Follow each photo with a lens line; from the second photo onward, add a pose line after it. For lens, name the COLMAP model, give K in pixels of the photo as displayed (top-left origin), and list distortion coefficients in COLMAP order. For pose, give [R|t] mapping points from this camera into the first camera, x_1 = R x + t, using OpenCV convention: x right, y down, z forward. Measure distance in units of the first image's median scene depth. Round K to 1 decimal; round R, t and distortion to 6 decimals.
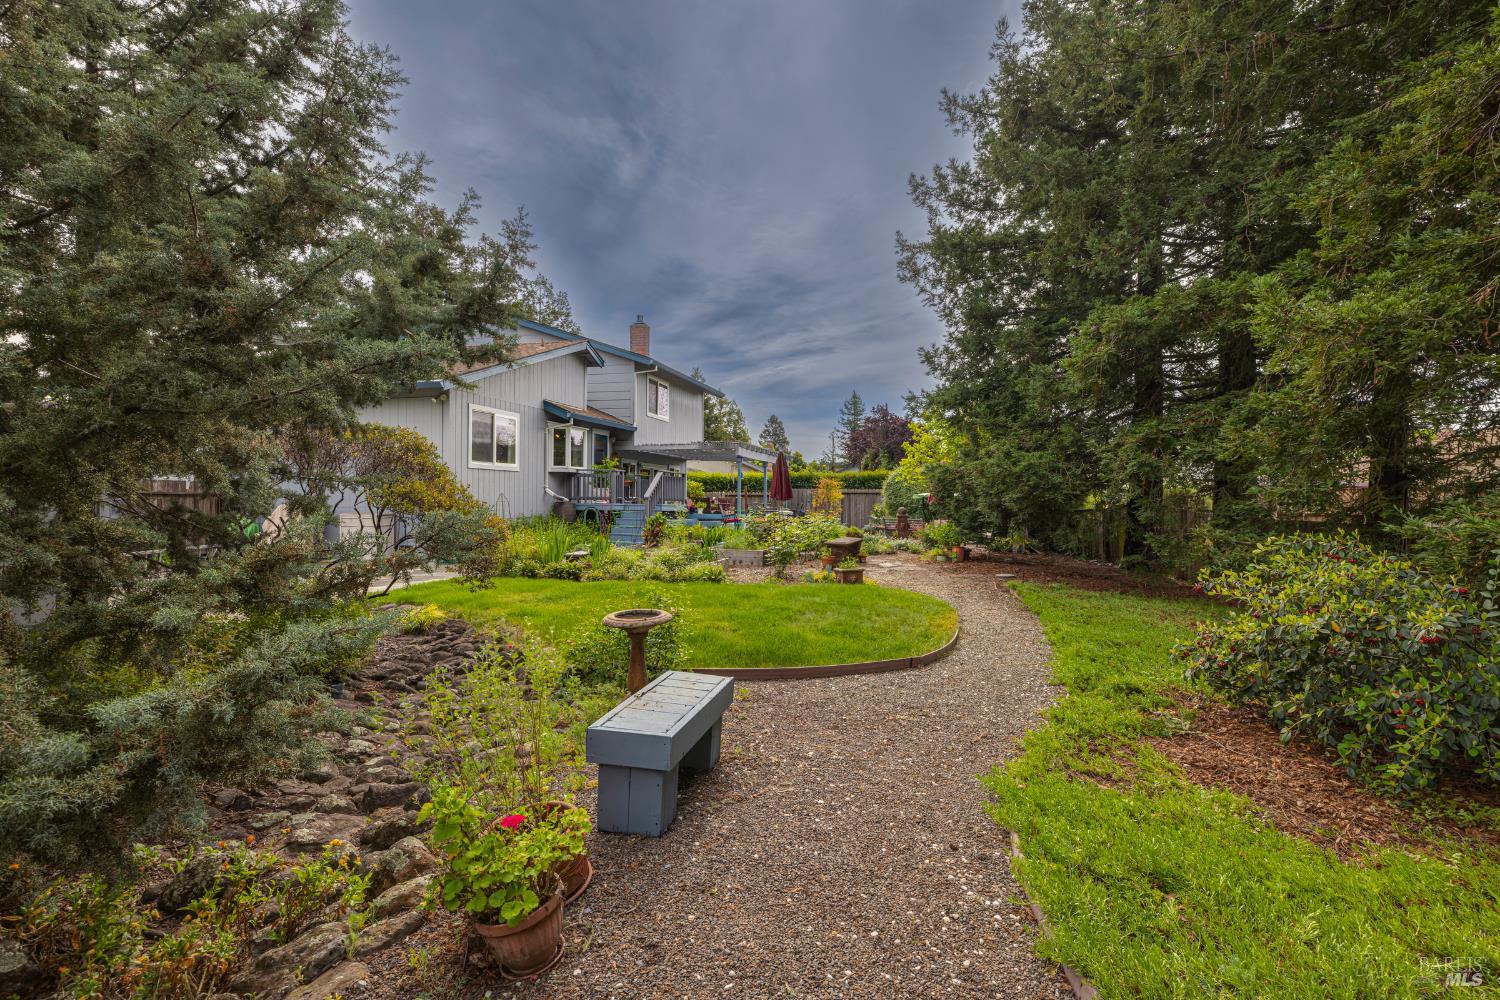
lens RADIAL K [[831.6, 0, 729.0], [0, 831.6, 509.0], [0, 0, 1]] dist [-0.020801, -0.000249]
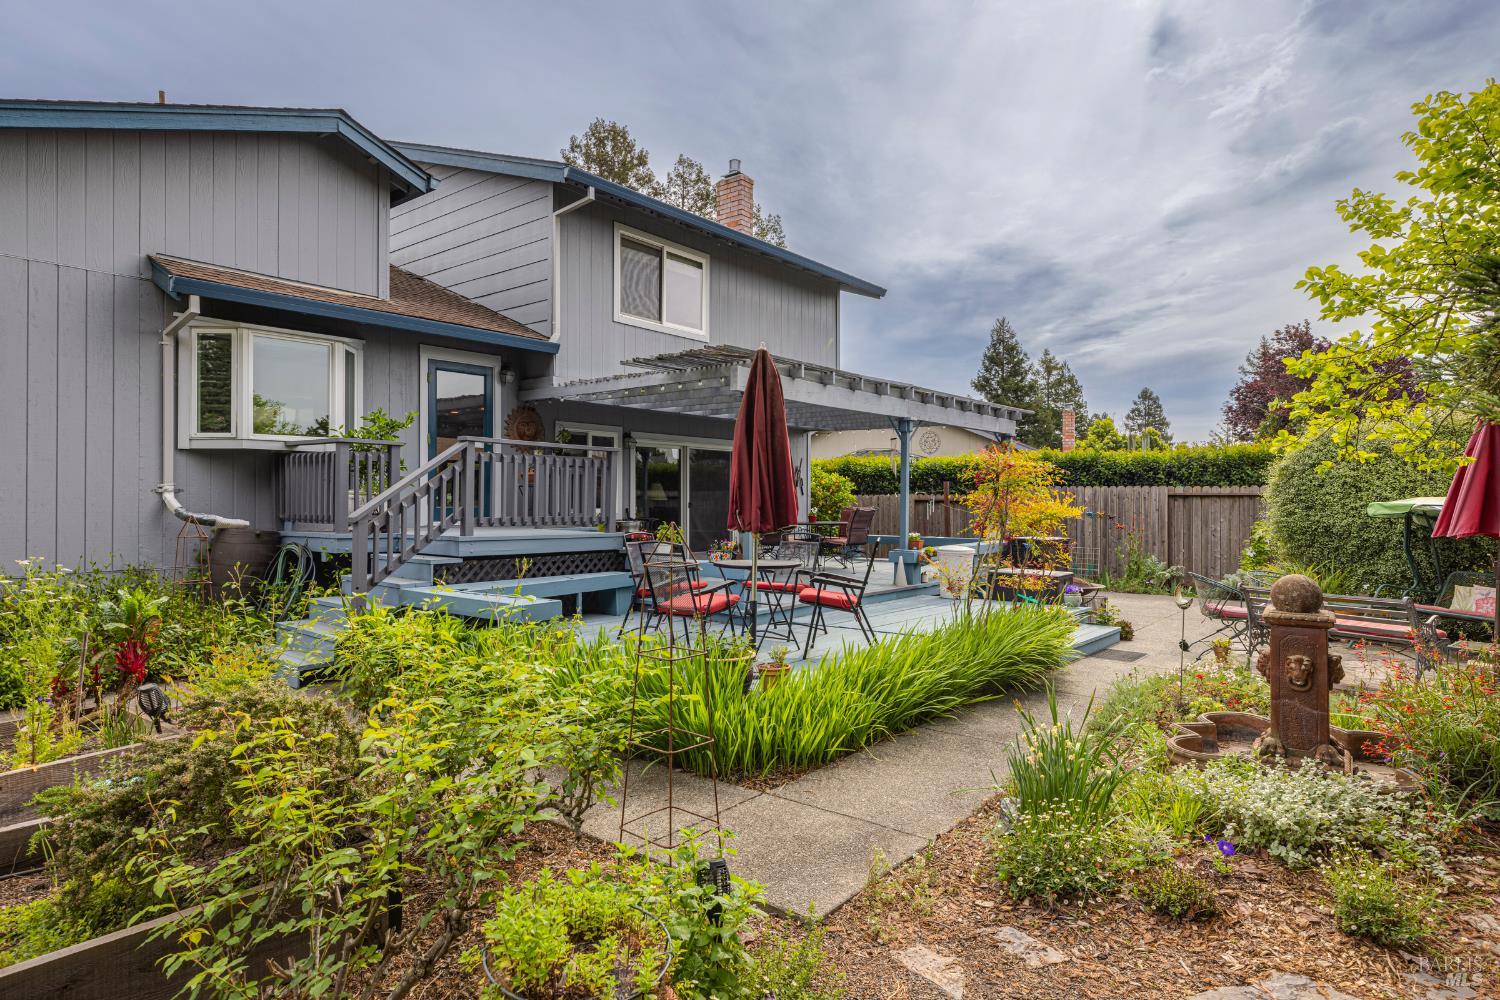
lens RADIAL K [[831.6, 0, 729.0], [0, 831.6, 509.0], [0, 0, 1]] dist [-0.020801, -0.000249]
pose [[0.901996, 0.002705, -0.431736, 0.135757], [-0.002400, 0.999996, 0.001252, -0.014672], [0.431738, -0.000093, 0.901999, 0.608928]]
